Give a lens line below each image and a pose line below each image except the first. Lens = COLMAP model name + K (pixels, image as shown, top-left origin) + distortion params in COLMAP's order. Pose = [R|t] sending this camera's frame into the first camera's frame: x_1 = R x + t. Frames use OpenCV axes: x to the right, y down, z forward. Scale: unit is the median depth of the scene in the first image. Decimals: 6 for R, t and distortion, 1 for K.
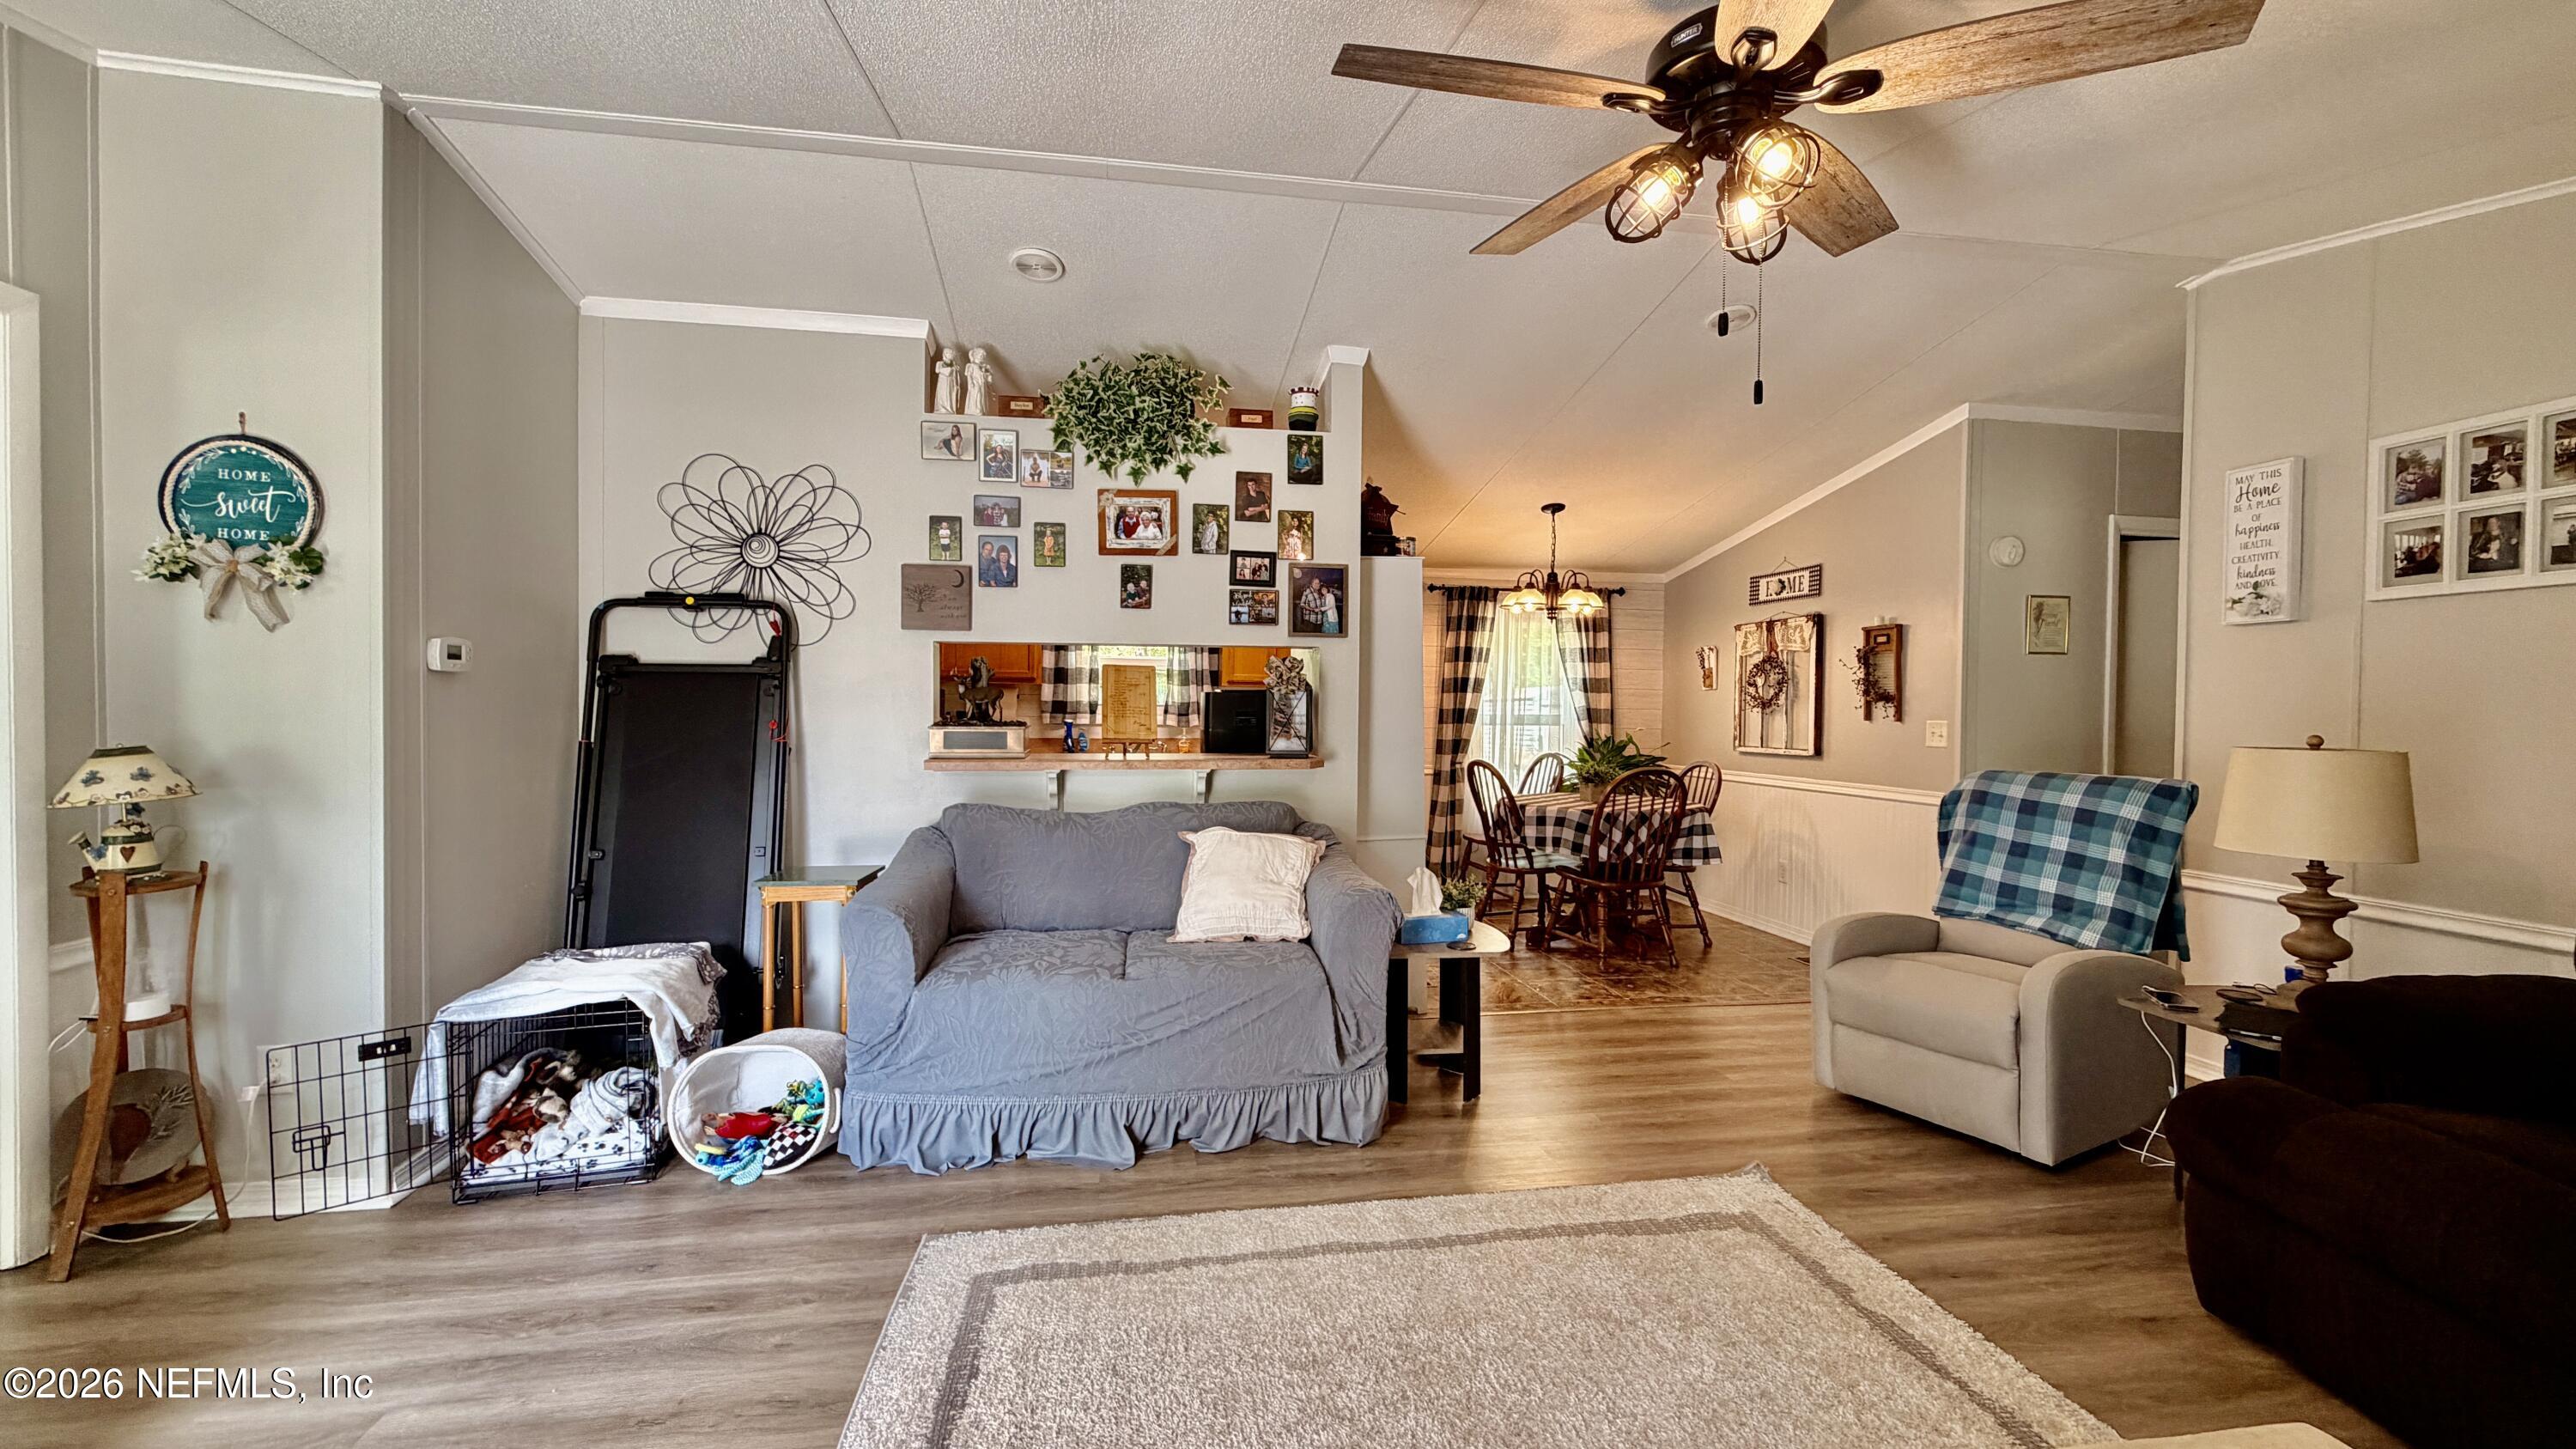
lens RADIAL K [[1025.7, 0, 1280.1], [0, 1025.7, 724.4], [0, 0, 1]] dist [0.000153, 0.000436]
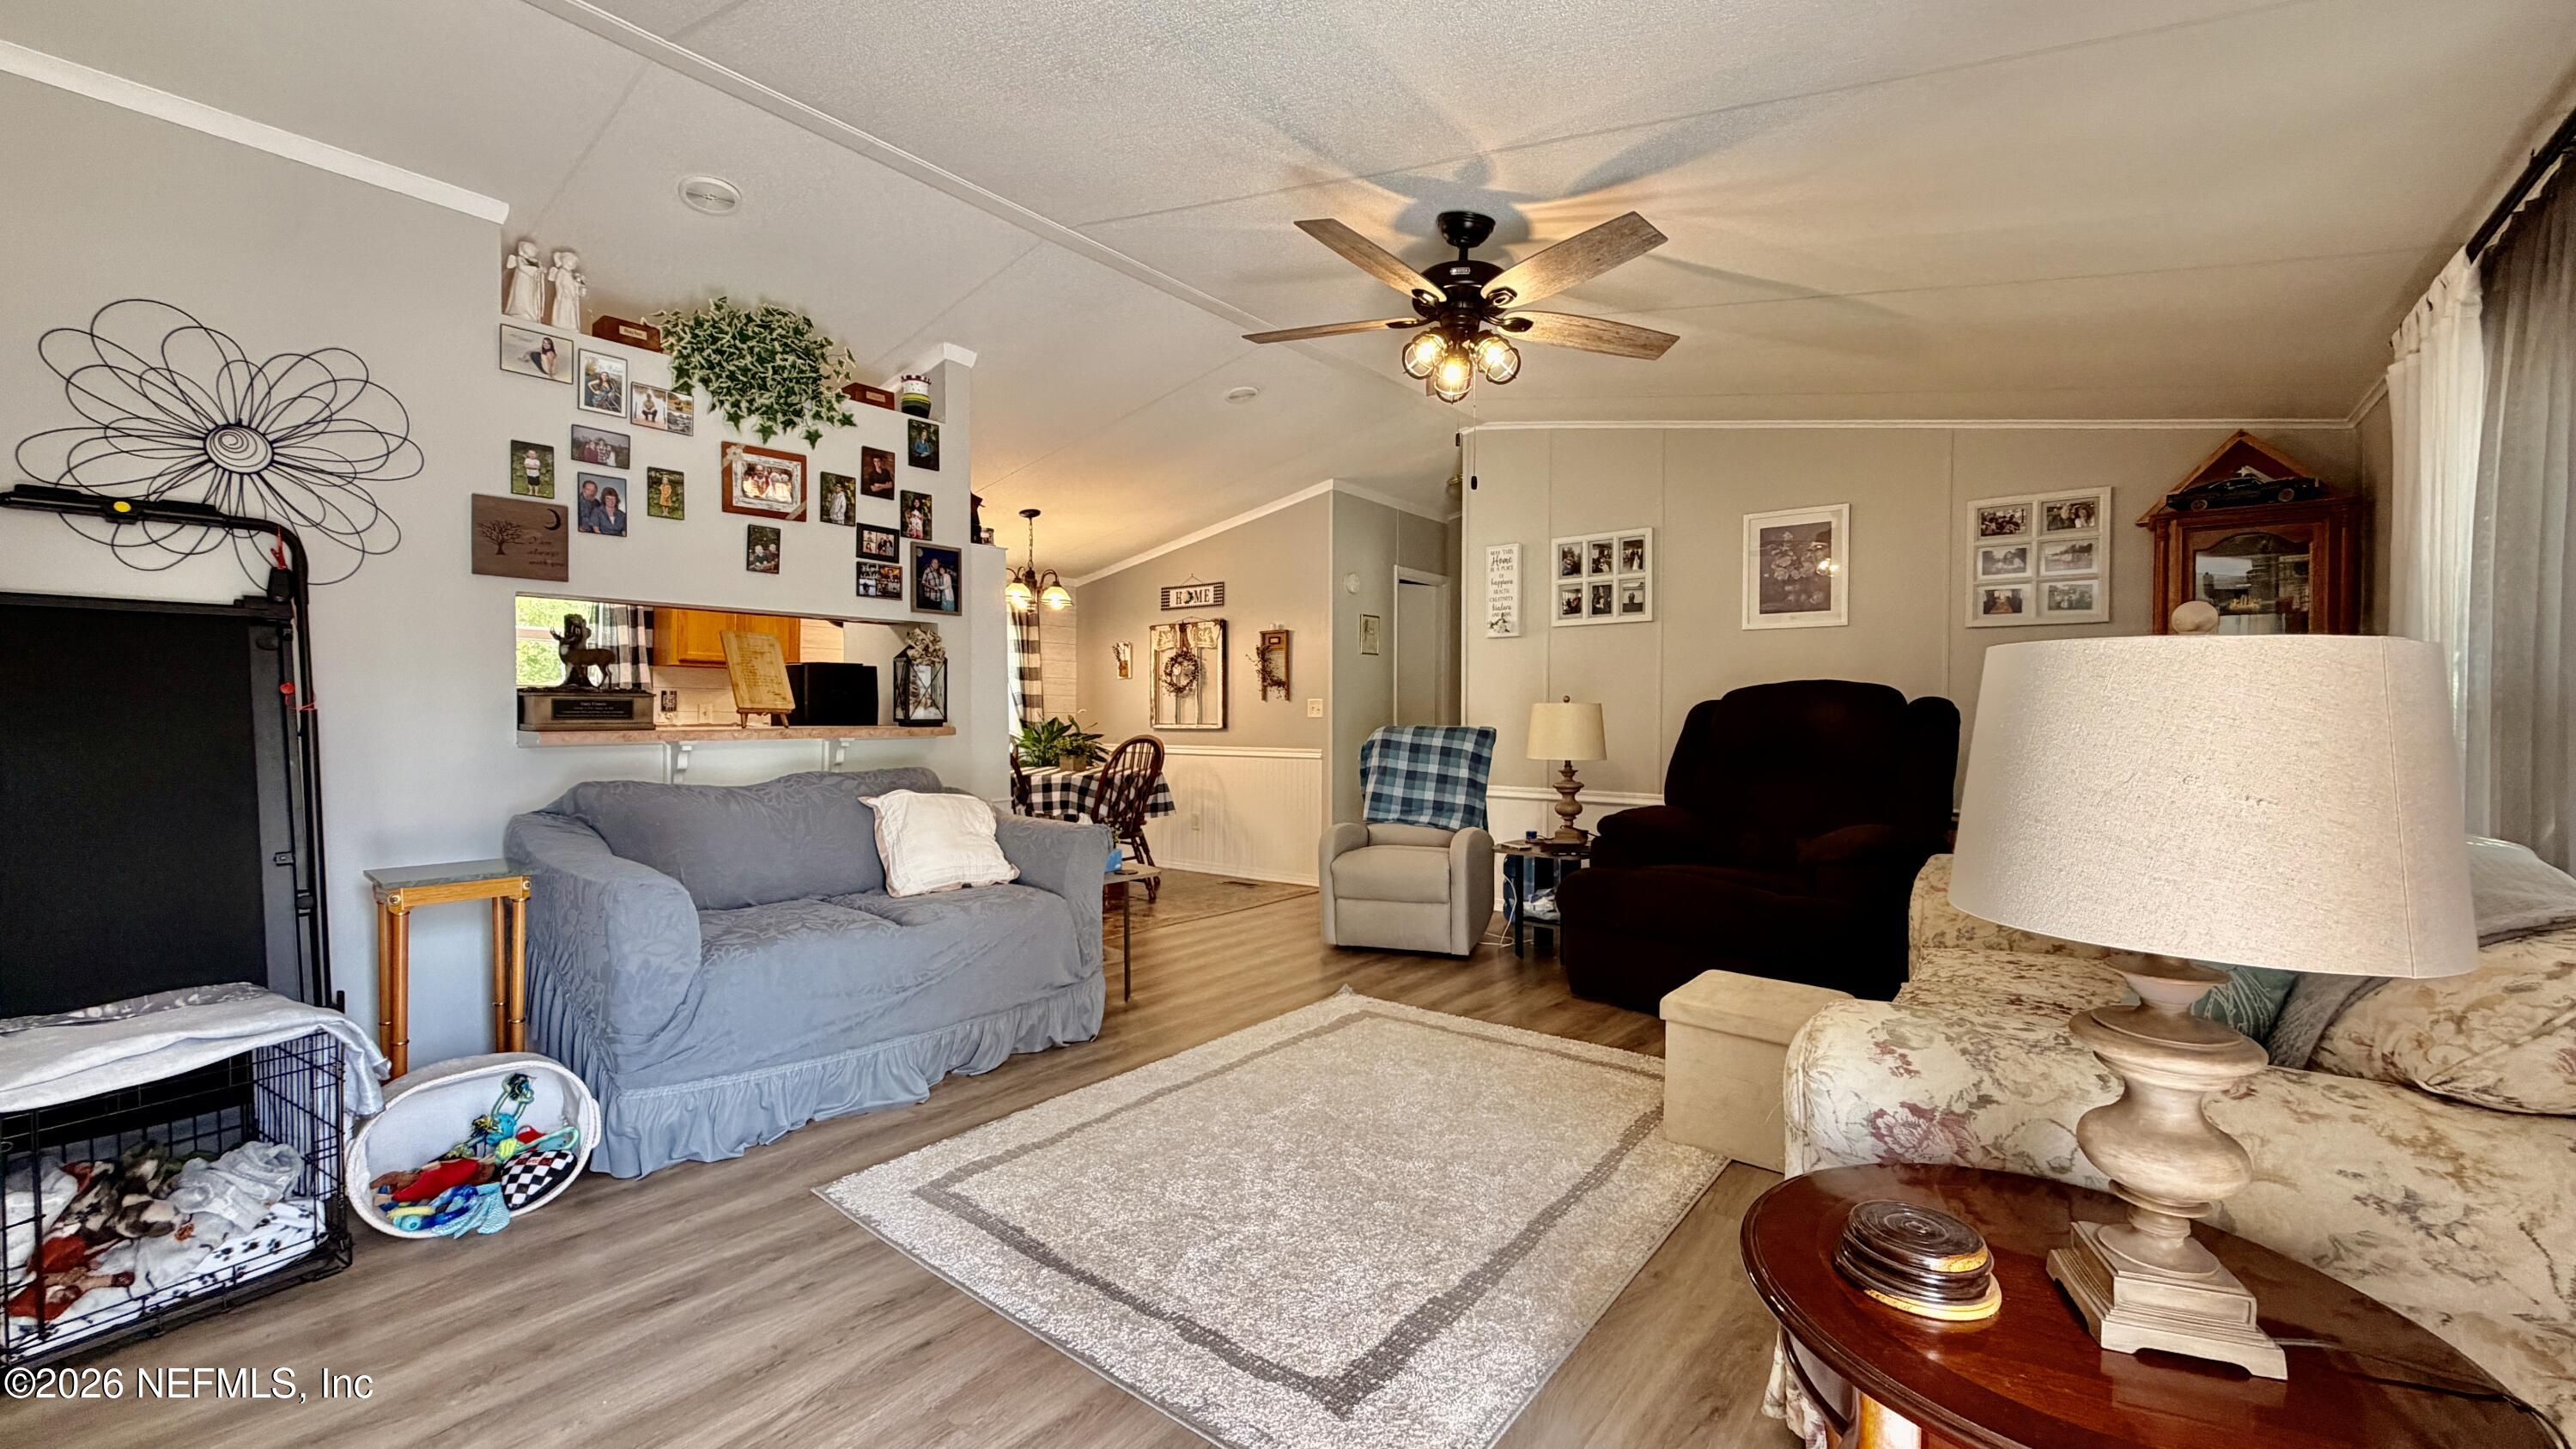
lens RADIAL K [[1025.7, 0, 1280.1], [0, 1025.7, 724.4], [0, 0, 1]] dist [0.000153, 0.000436]
pose [[0.744739, -0.013611, 0.667217, -0.431230], [0.015854, 0.999871, 0.002701, 0.033912], [-0.667168, 0.008567, 0.744858, -0.030266]]
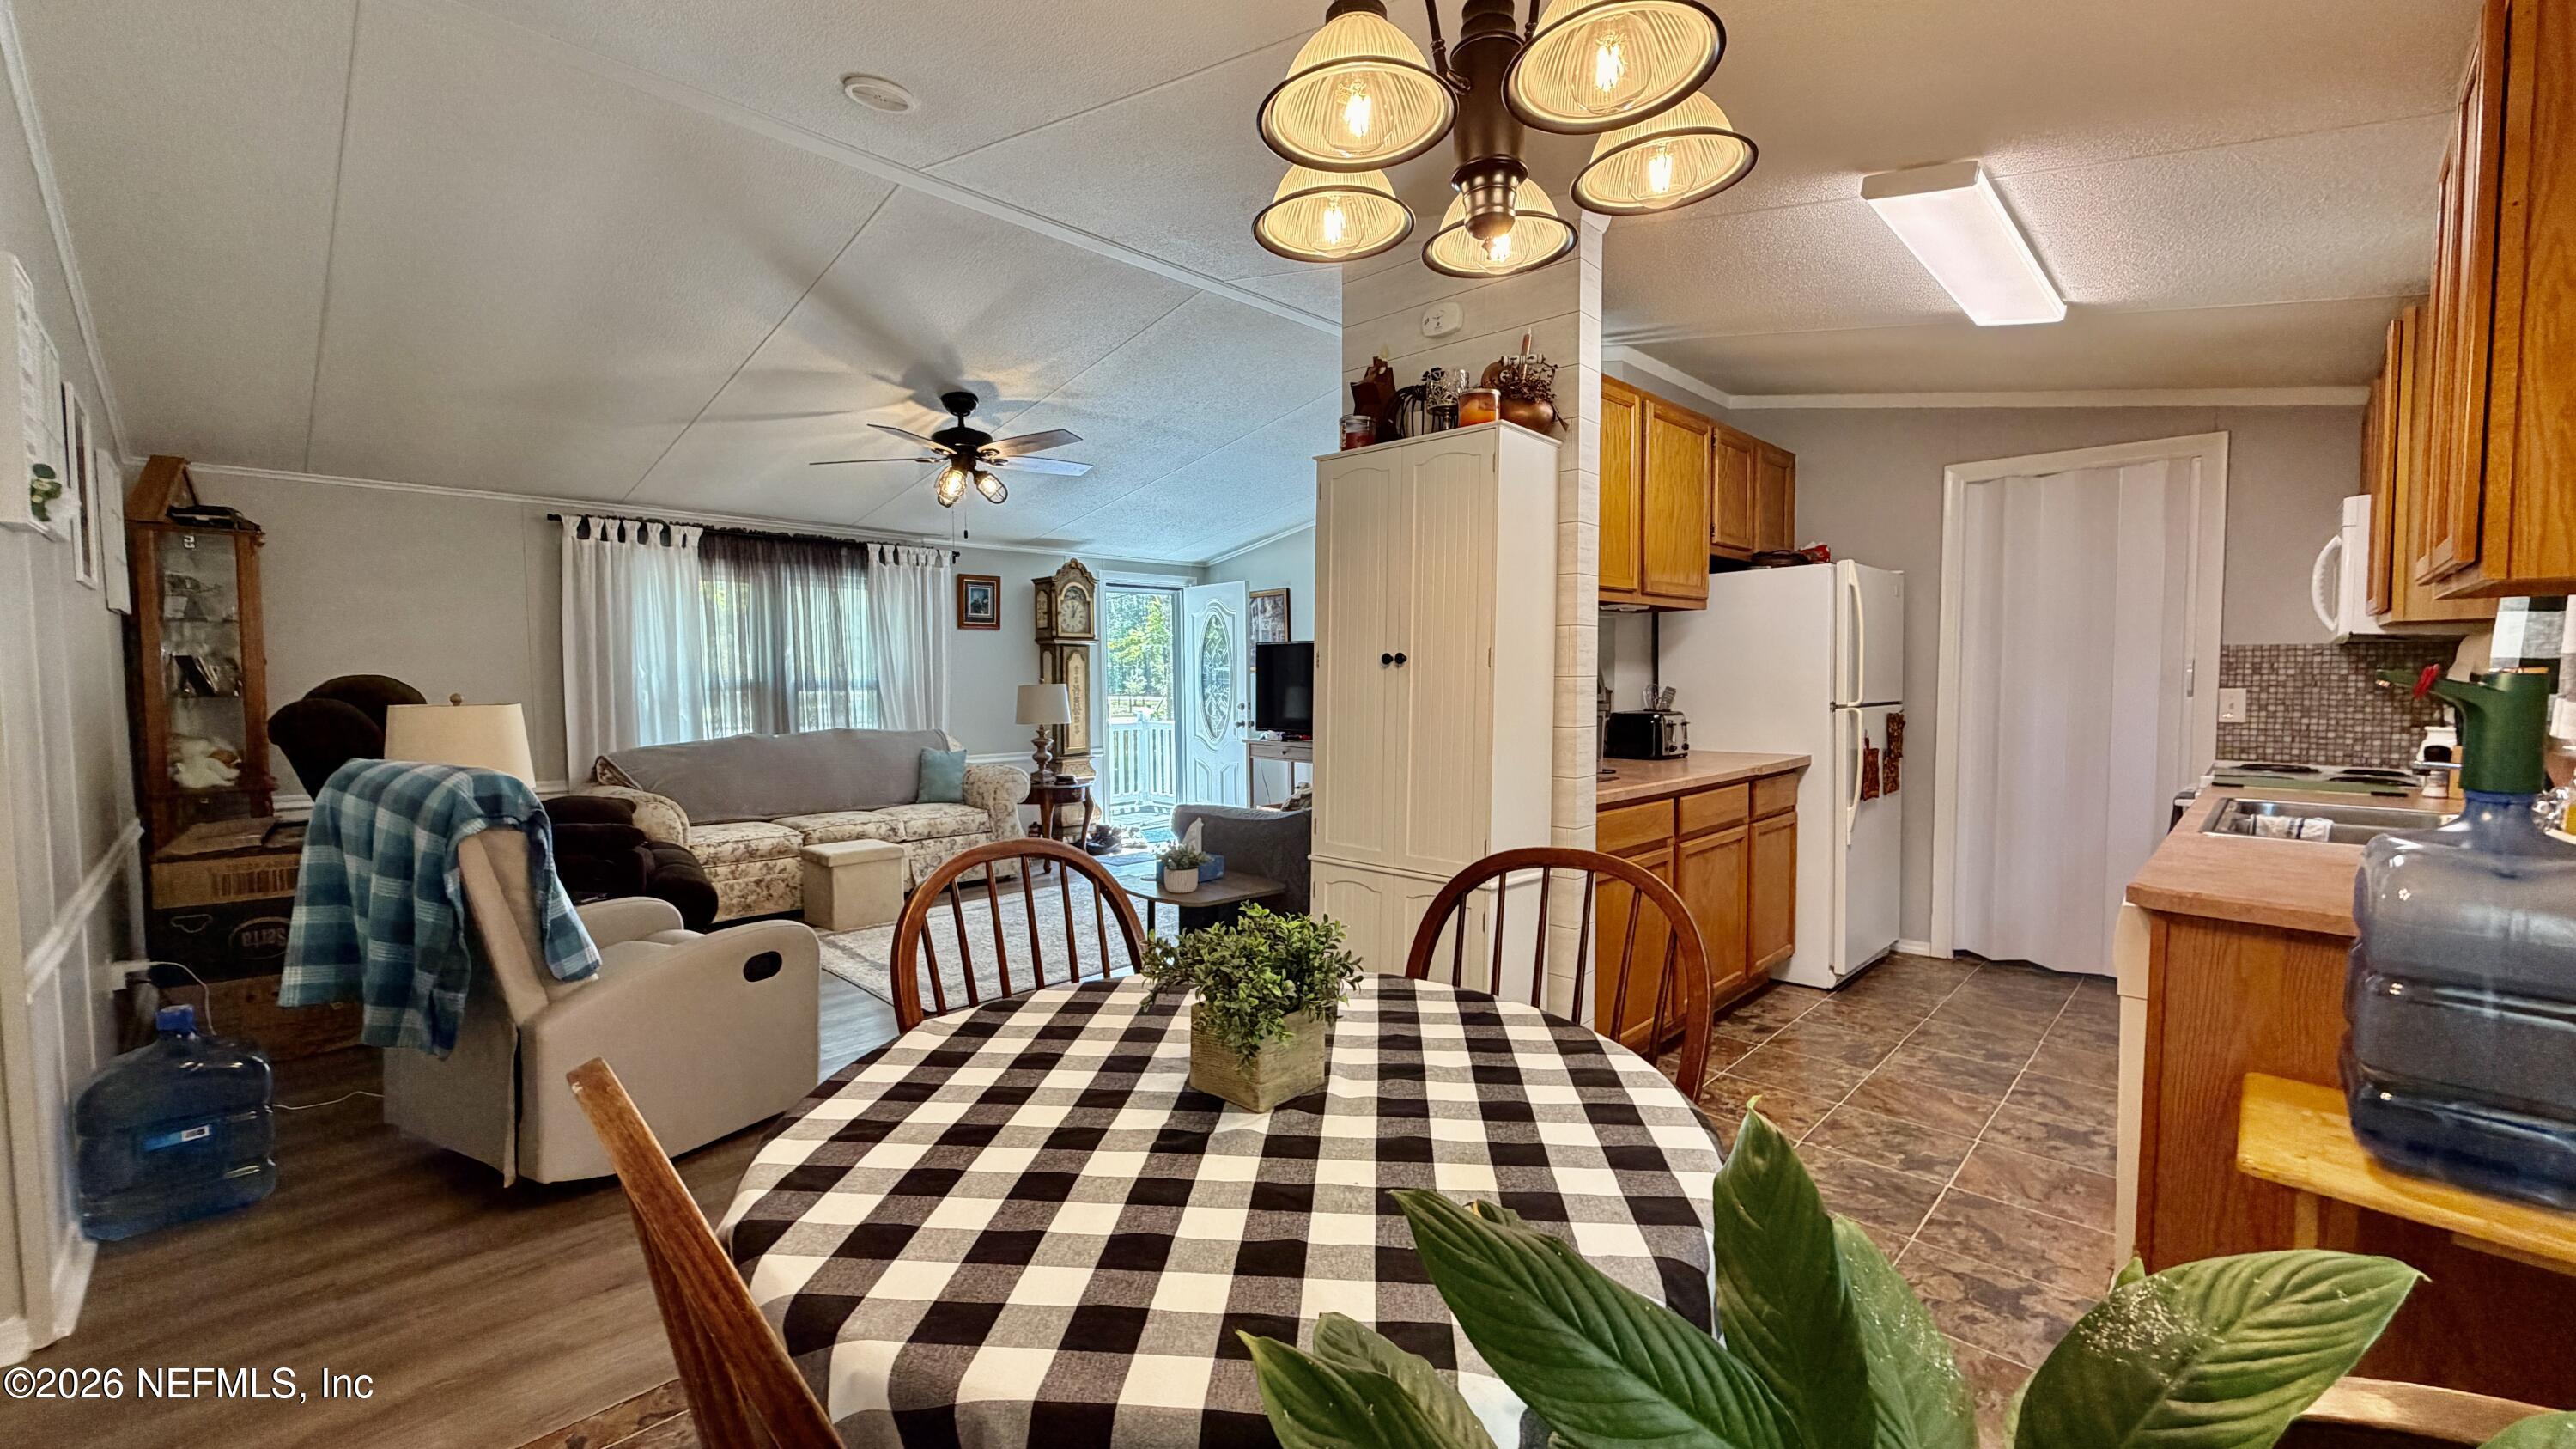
lens RADIAL K [[1025.7, 0, 1280.1], [0, 1025.7, 724.4], [0, 0, 1]] dist [0.000153, 0.000436]
pose [[-0.809345, 0.021901, -0.586926, 0.640921], [-0.016392, 0.998073, 0.059846, -0.028155], [0.587105, 0.058057, -0.807426, 1.753196]]
